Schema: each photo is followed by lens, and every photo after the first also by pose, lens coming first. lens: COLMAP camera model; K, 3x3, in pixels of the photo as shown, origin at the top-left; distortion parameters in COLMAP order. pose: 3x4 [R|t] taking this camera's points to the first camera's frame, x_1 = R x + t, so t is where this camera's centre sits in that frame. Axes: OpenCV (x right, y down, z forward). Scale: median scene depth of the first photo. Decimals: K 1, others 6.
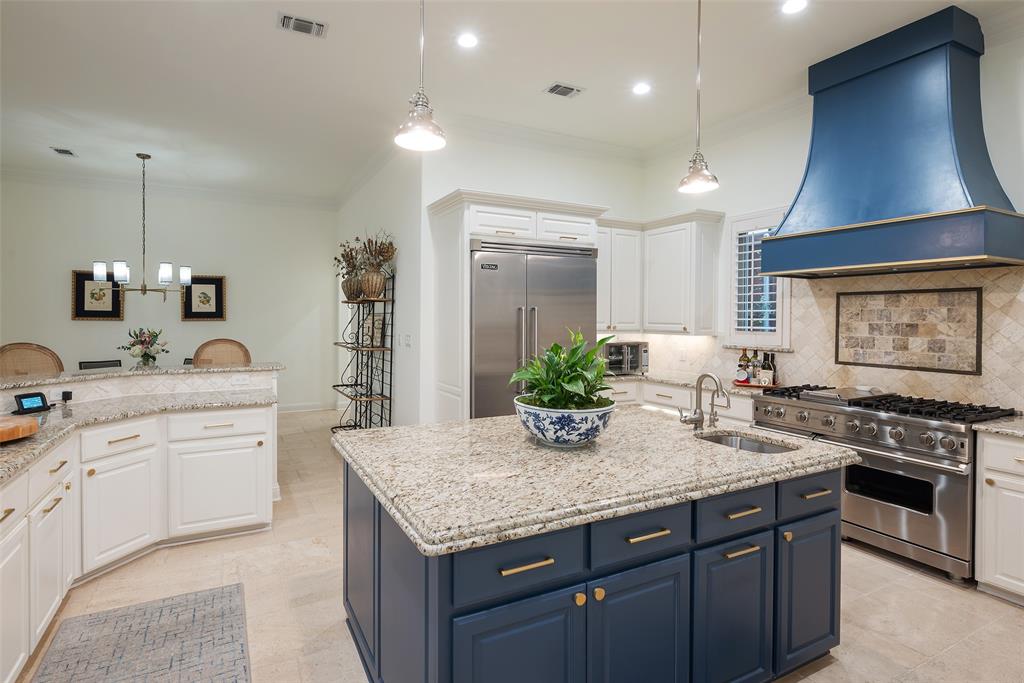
lens RADIAL K [[494.9, 0, 492.0], [0, 494.9, 322.2], [0, 0, 1]] dist [0.002007, -0.000326]
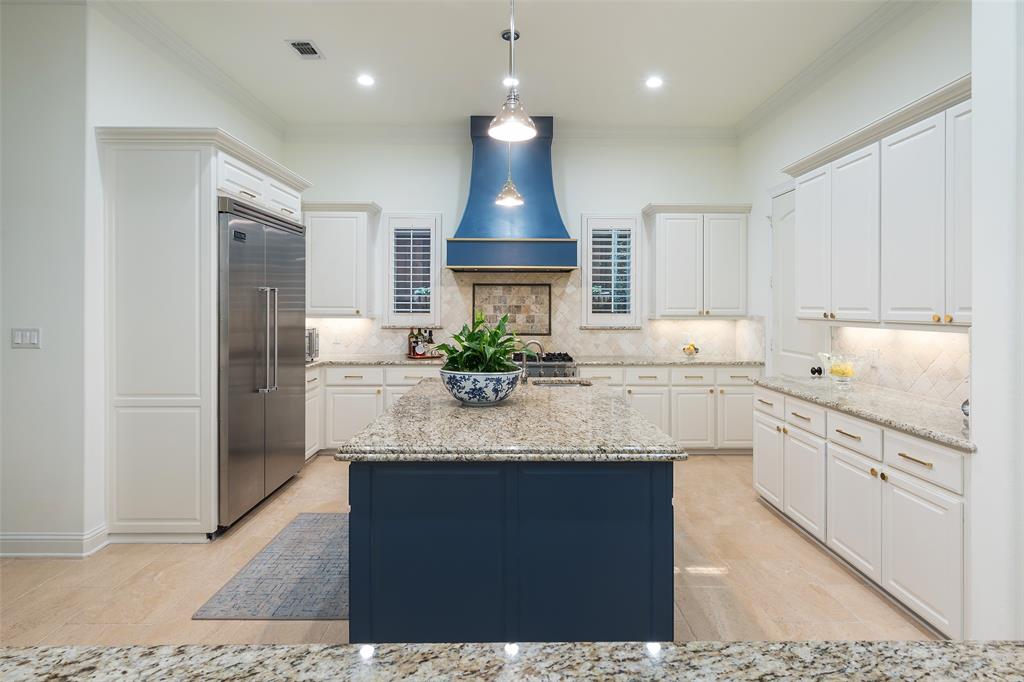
lens RADIAL K [[506.2, 0, 532.8], [0, 506.2, 308.6], [0, 0, 1]] dist [0.007068, 0.000497]
pose [[0.470200, -0.009193, 0.882512, -0.489700], [0.007124, 0.999953, 0.006621, 0.002557], [-0.882531, 0.003174, 0.470243, 0.200613]]
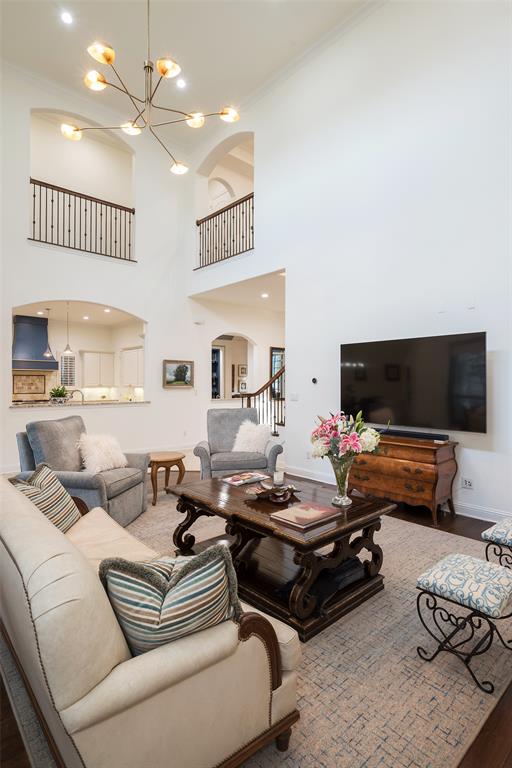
lens RADIAL K [[398.0, 0, 251.3], [0, 398.0, 391.2], [0, 0, 1]] dist [0.005071, 0.000224]
pose [[-0.249887, -0.028754, 0.967848, -2.714364], [0.000133, 0.999558, 0.029730, -0.024677], [-0.968275, 0.007558, -0.249773, 0.035309]]
